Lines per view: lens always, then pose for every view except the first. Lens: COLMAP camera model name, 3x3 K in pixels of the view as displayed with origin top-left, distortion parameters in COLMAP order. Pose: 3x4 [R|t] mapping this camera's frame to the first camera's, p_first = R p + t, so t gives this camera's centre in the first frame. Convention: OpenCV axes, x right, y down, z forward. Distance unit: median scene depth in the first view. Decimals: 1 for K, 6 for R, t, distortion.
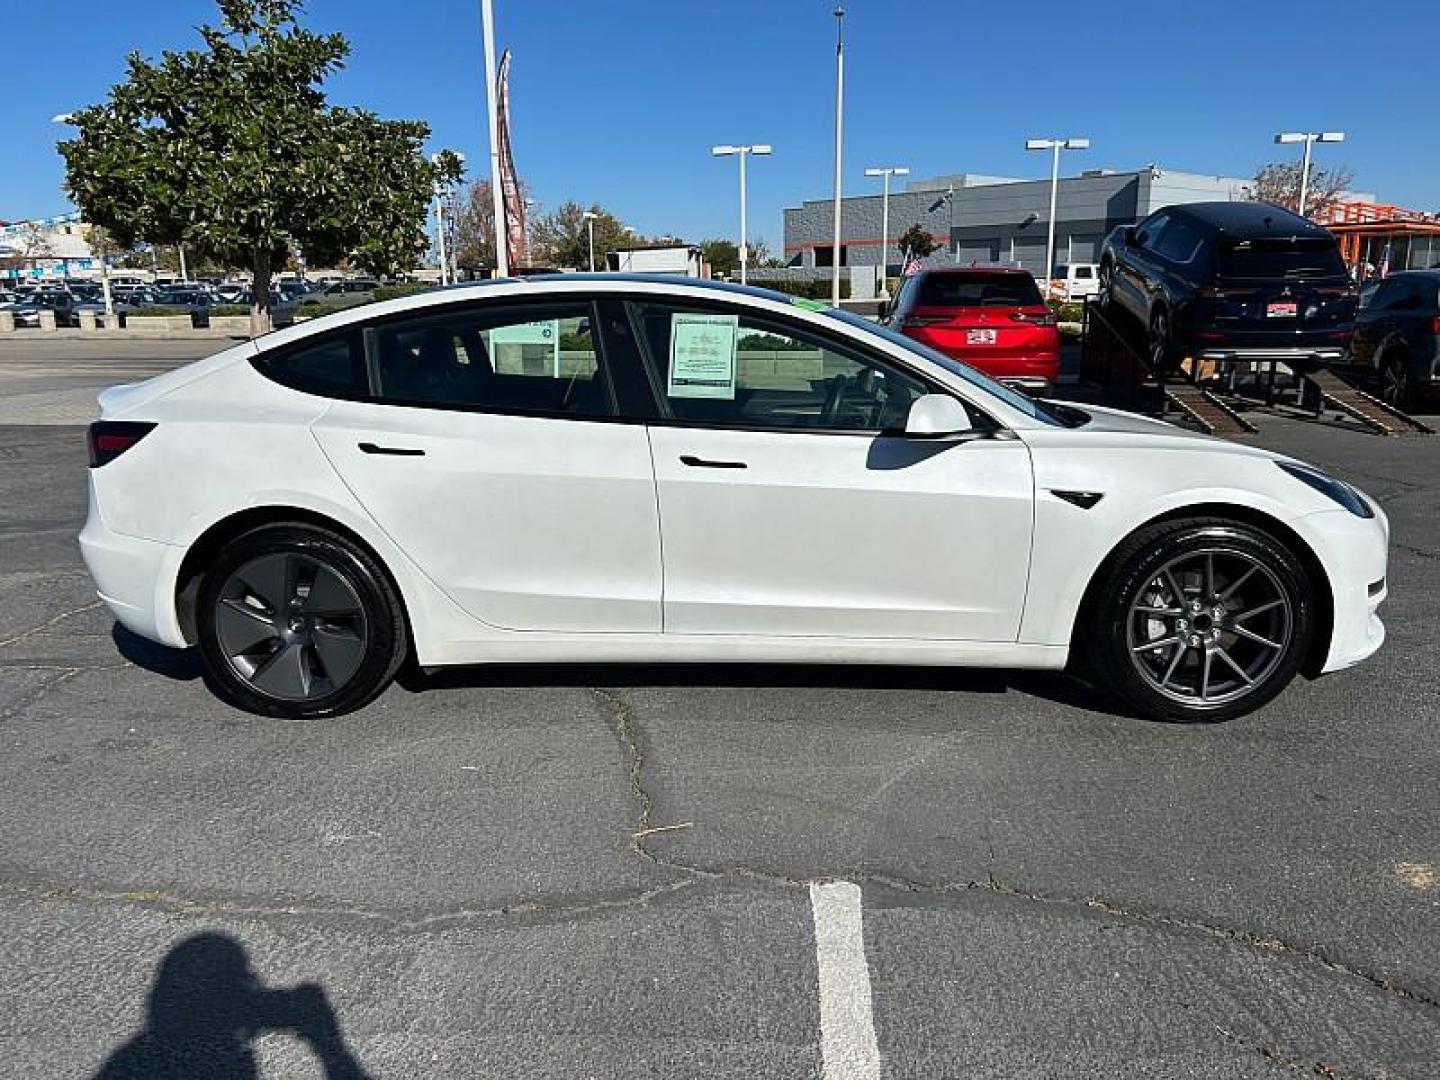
lens RADIAL K [[1076.0, 0, 720.5], [0, 1076.0, 549.1], [0, 0, 1]] dist [0.042678, -0.042436]
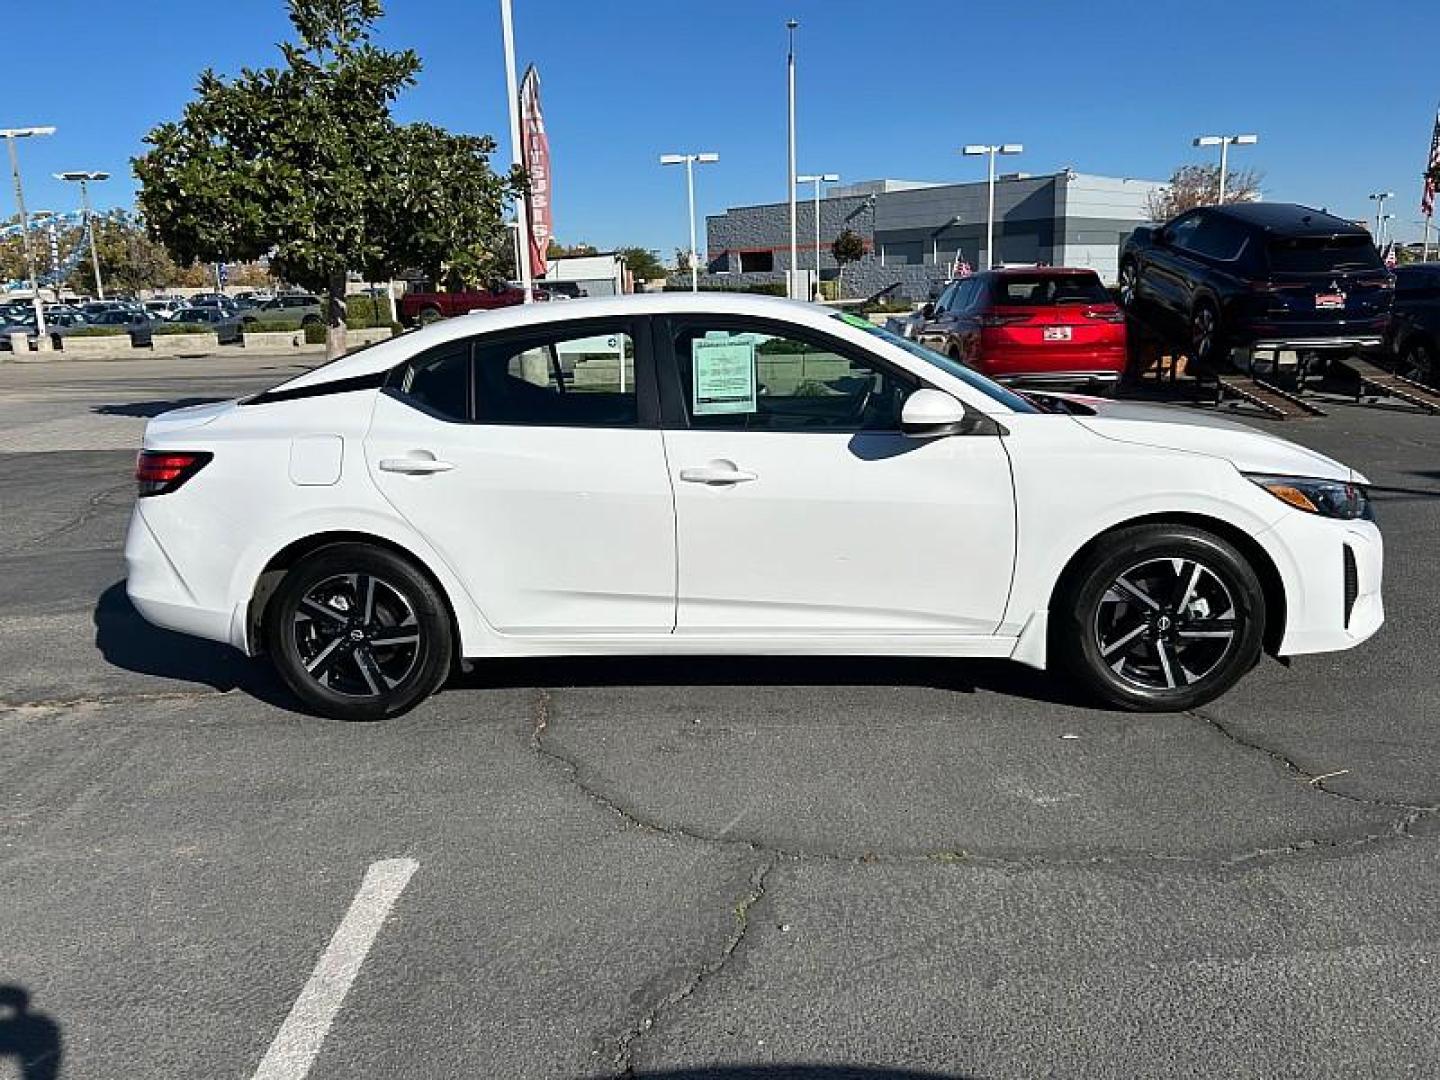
lens RADIAL K [[1076.0, 0, 730.6], [0, 1076.0, 533.1], [0, 0, 1]] dist [0.042678, -0.042436]
pose [[0.995686, -0.040999, 0.083236, -0.150588], [0.042587, 0.998941, -0.017390, 0.000917], [-0.082435, 0.020859, 0.996378, -0.013116]]
